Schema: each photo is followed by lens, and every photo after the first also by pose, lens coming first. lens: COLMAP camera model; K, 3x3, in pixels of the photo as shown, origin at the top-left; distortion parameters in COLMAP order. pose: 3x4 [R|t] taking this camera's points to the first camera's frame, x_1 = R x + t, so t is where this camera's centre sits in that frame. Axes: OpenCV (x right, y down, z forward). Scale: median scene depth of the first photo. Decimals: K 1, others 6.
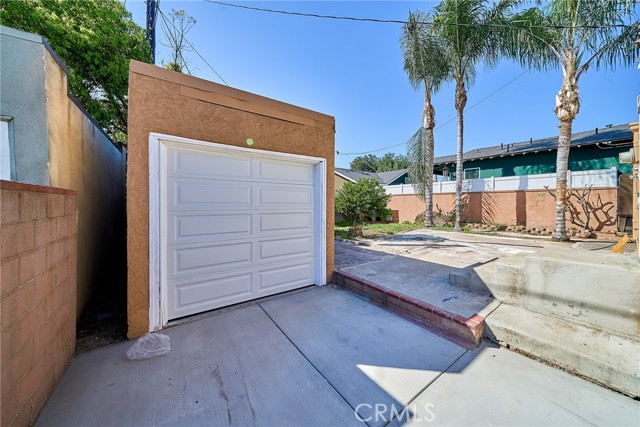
lens RADIAL K [[217.4, 0, 324.0], [0, 217.4, 207.0], [0, 0, 1]] dist [-0.002243, -0.000284]
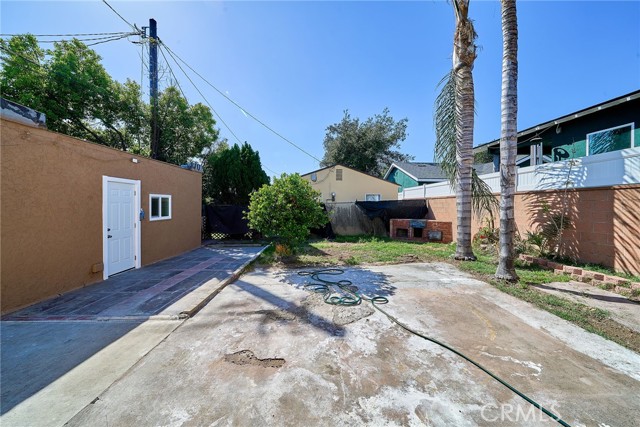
lens RADIAL K [[217.4, 0, 321.5], [0, 217.4, 208.4], [0, 0, 1]] dist [-0.002243, -0.000284]
pose [[0.838703, 0.006029, -0.544555, 0.551584], [-0.009970, 0.999941, -0.004284, -0.026772], [0.544497, 0.009022, 0.838714, 0.450045]]
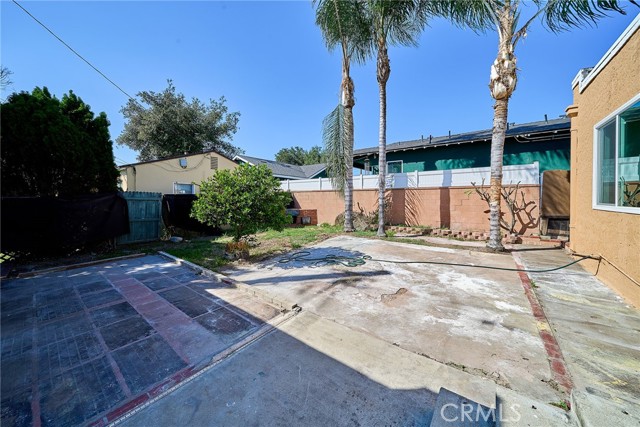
lens RADIAL K [[217.4, 0, 325.4], [0, 217.4, 203.8], [0, 0, 1]] dist [-0.002243, -0.000284]
pose [[0.952582, -0.011298, 0.304072, 0.185435], [0.008536, 0.999909, 0.010412, -0.022529], [-0.304162, -0.007323, 0.952592, 0.310998]]
